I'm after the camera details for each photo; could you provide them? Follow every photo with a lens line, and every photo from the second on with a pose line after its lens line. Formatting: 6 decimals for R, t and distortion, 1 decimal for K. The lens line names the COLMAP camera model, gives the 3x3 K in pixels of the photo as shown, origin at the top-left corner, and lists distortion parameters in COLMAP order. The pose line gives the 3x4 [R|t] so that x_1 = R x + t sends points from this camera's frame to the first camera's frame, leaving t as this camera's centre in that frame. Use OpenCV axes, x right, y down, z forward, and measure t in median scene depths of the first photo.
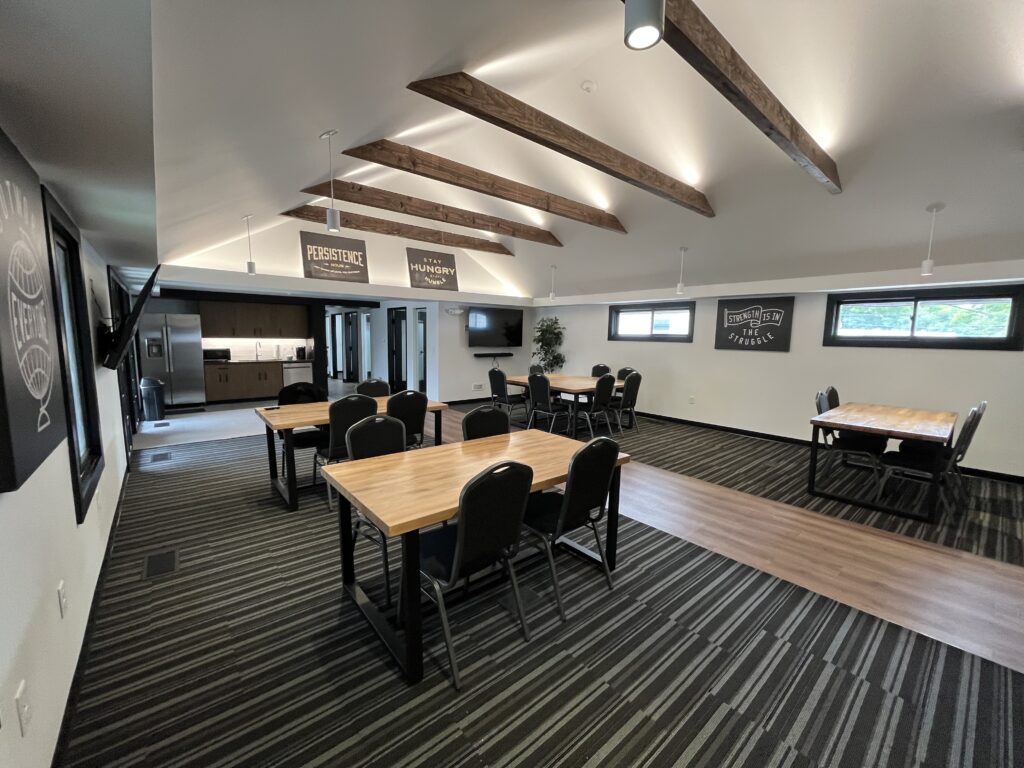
lens RADIAL K [[412.3, 0, 520.2], [0, 412.3, 388.8], [0, 0, 1]] dist [-0.007788, -0.000006]
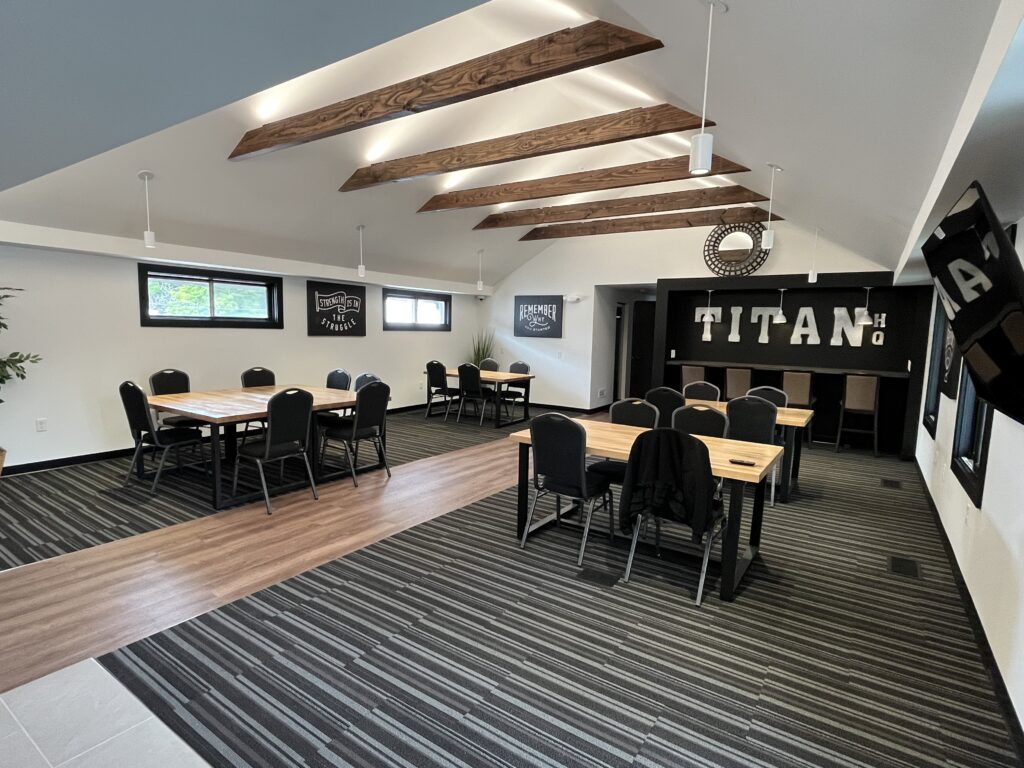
lens RADIAL K [[535.7, 0, 509.6], [0, 535.7, 382.6], [0, 0, 1]] dist [-0.001197, -0.000425]
pose [[-0.255789, -0.118472, 0.959446, -0.783122], [0.098795, 0.984063, 0.147850, -0.133610], [-0.961671, 0.132607, -0.240008, 0.934160]]
